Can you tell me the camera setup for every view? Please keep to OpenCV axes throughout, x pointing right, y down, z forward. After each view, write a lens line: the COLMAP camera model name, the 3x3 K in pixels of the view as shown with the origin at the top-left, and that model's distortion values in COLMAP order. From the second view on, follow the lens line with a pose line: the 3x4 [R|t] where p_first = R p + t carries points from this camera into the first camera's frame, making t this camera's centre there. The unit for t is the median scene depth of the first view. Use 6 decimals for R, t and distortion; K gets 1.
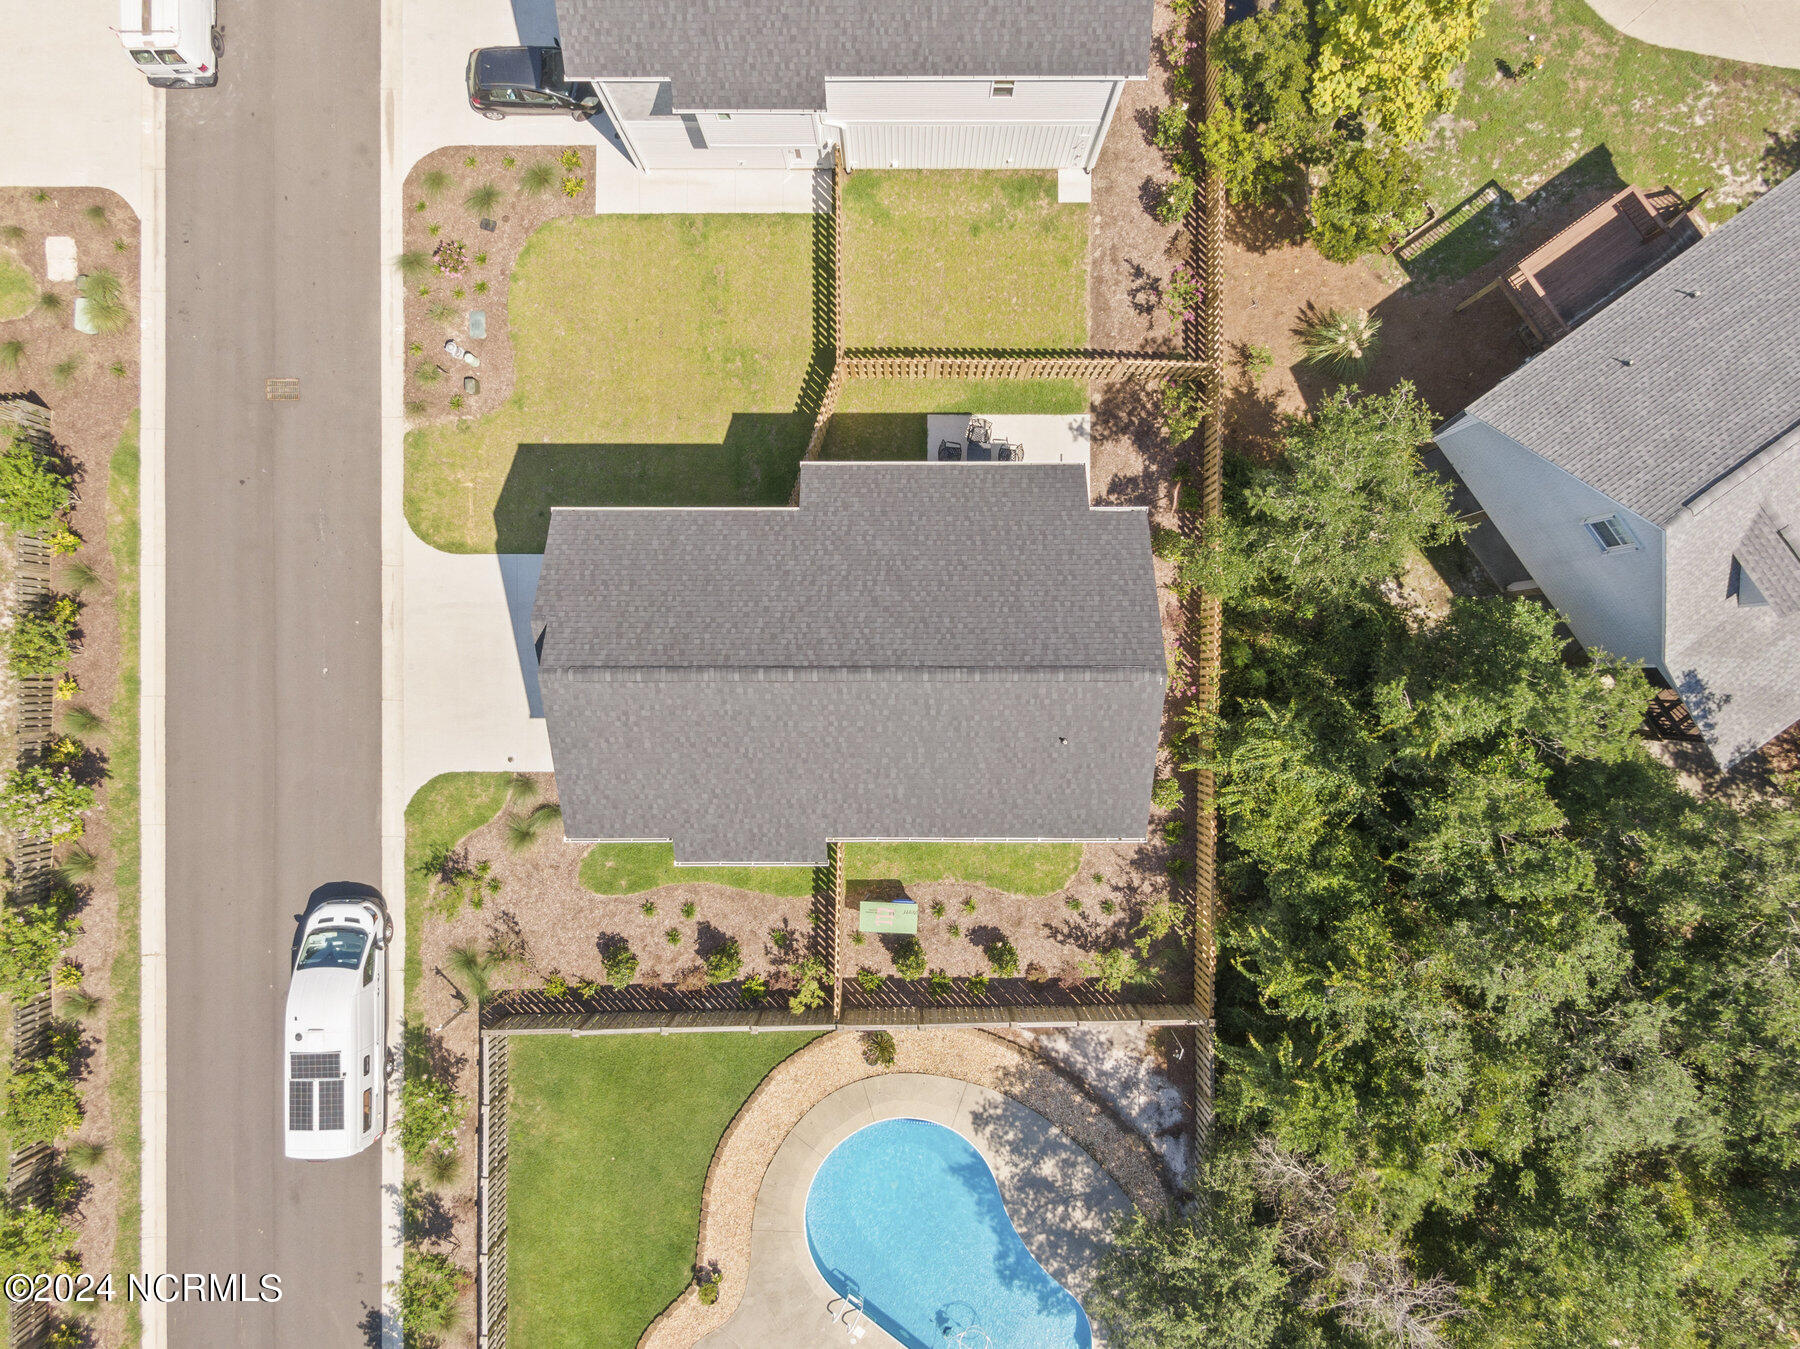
lens RADIAL K [[1287.7, 0, 900.0], [0, 1287.7, 674.5], [0, 0, 1]] dist [0.041588, -0.034852]
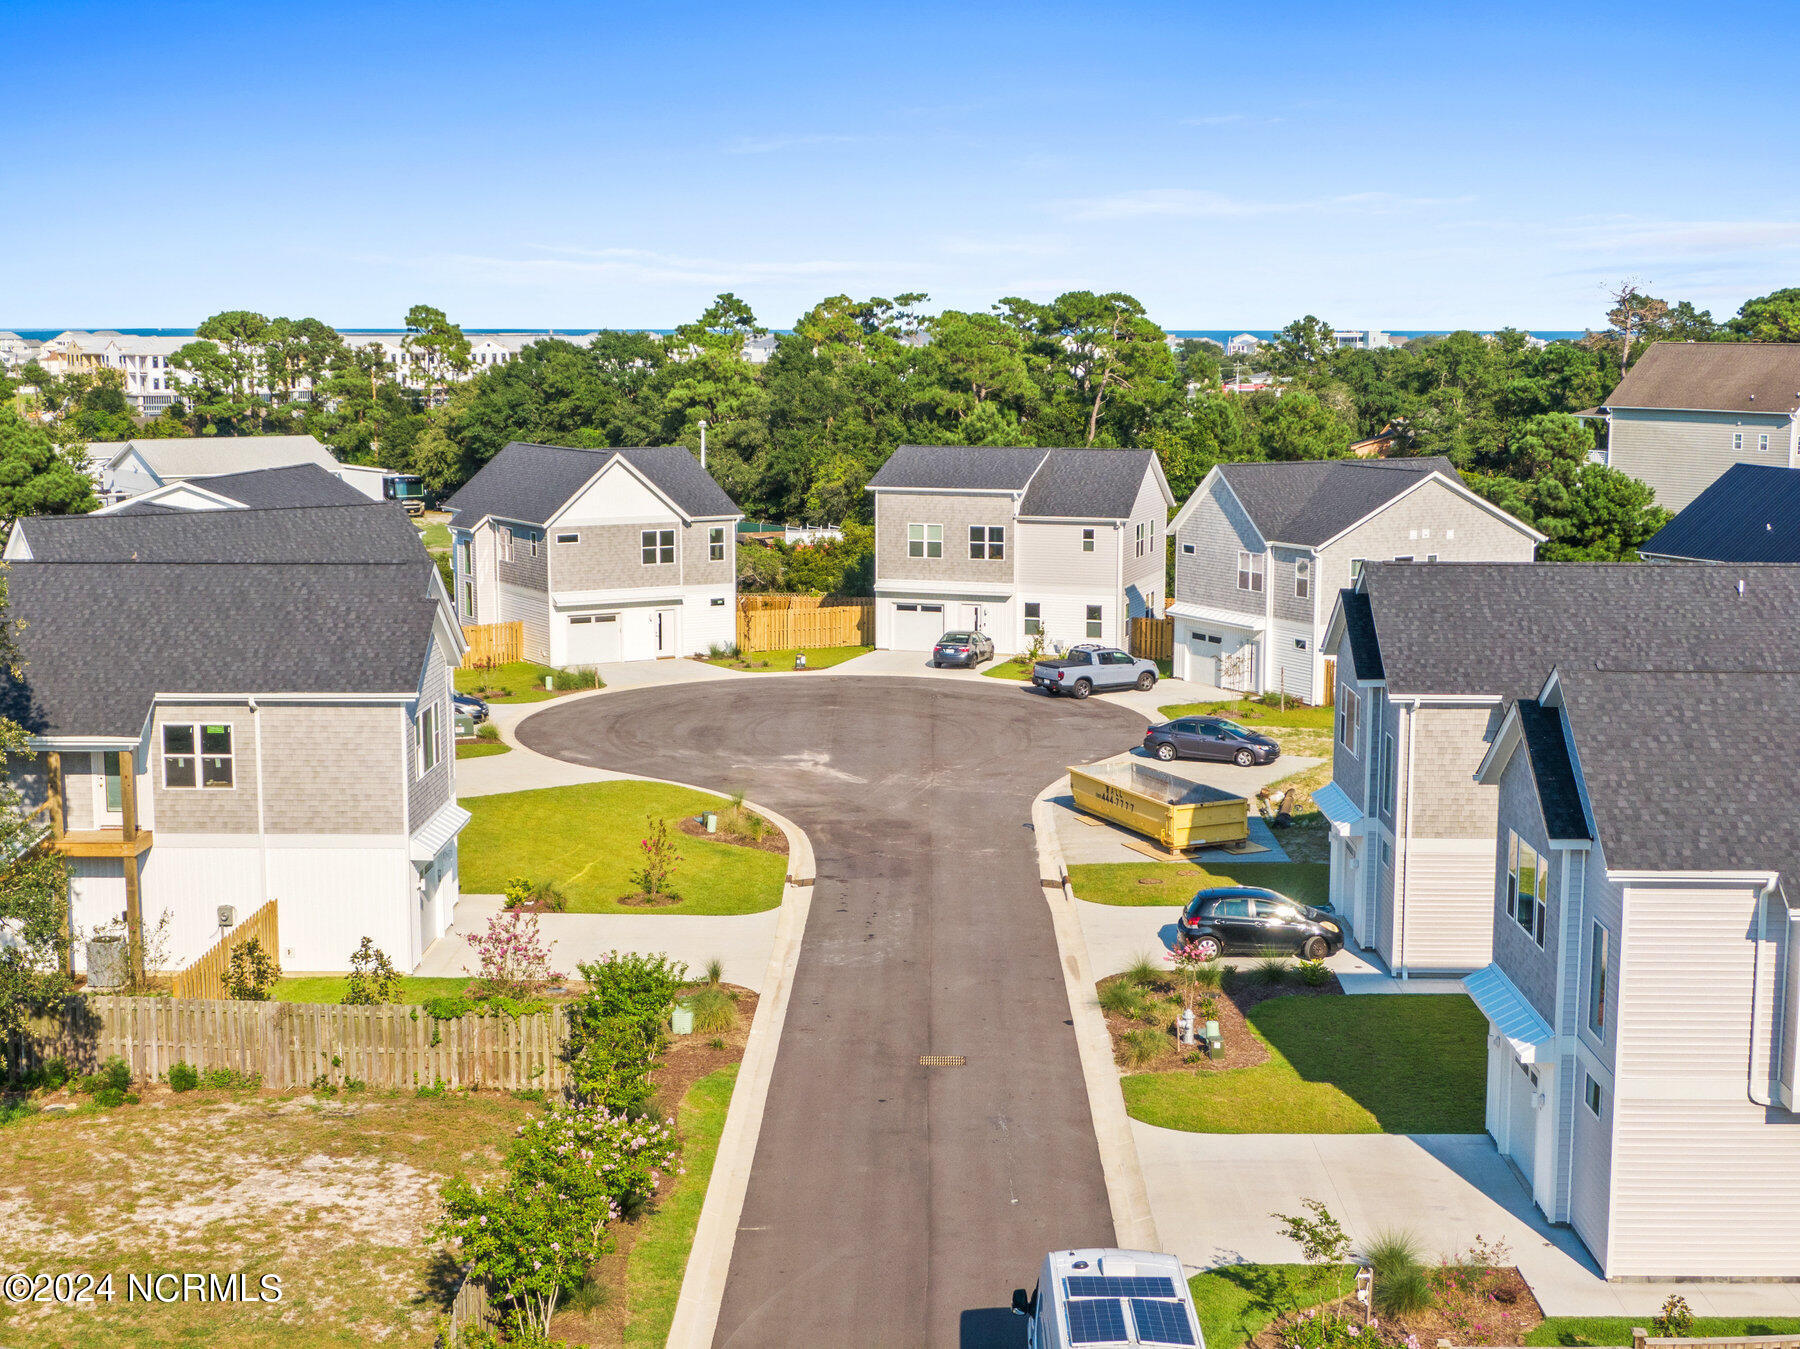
lens RADIAL K [[2437.0, 0, 900.0], [0, 2437.0, 674.5], [0, 0, 1]] dist [0.037989, -0.117537]
pose [[0.999800, 0.011021, -0.016660, -0.483378], [-0.018080, 0.144667, -0.989315, 1.073715], [-0.008493, 0.989419, 0.144837, 0.606806]]
